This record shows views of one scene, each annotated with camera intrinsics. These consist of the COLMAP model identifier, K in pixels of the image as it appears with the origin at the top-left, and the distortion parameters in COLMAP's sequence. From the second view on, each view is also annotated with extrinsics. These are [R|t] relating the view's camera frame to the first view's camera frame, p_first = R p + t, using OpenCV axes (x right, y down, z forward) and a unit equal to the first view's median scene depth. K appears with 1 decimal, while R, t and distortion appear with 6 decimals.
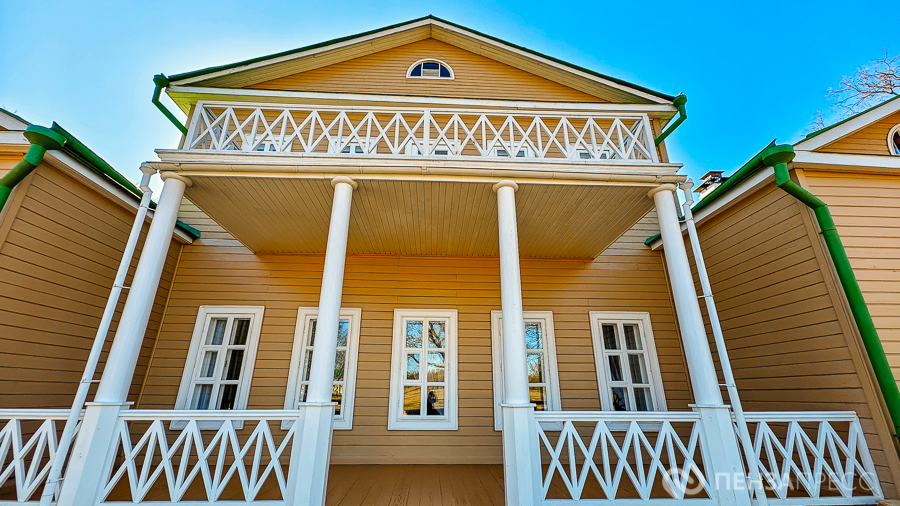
lens RADIAL K [[376.0, 0, 446.5], [0, 376.0, 254.1], [0, 0, 1]] dist [0.003546, -0.000870]
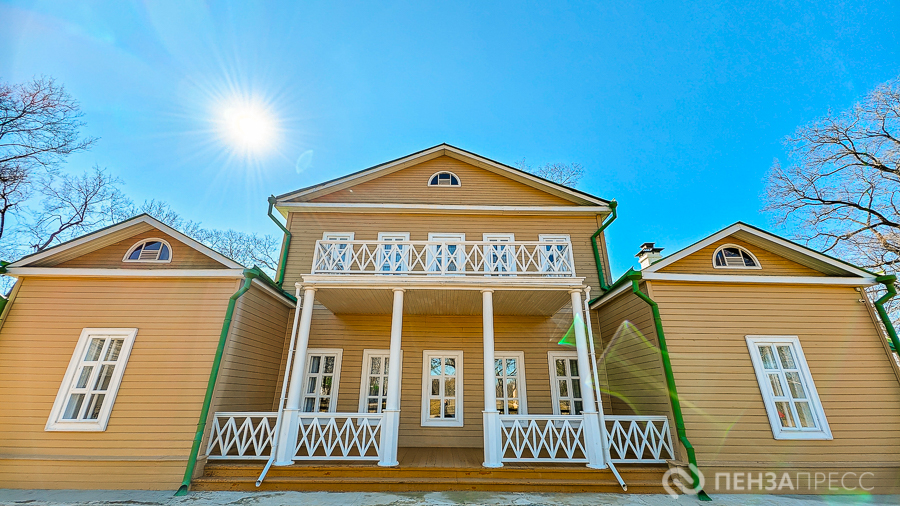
lens RADIAL K [[376.0, 0, 447.1], [0, 376.0, 250.2], [0, 0, 1]] dist [0.003546, -0.000870]
pose [[0.999401, -0.008631, -0.033513, 0.021831], [0.007810, 0.999668, -0.024548, -0.273275], [0.033714, 0.024271, 0.999137, -0.687565]]
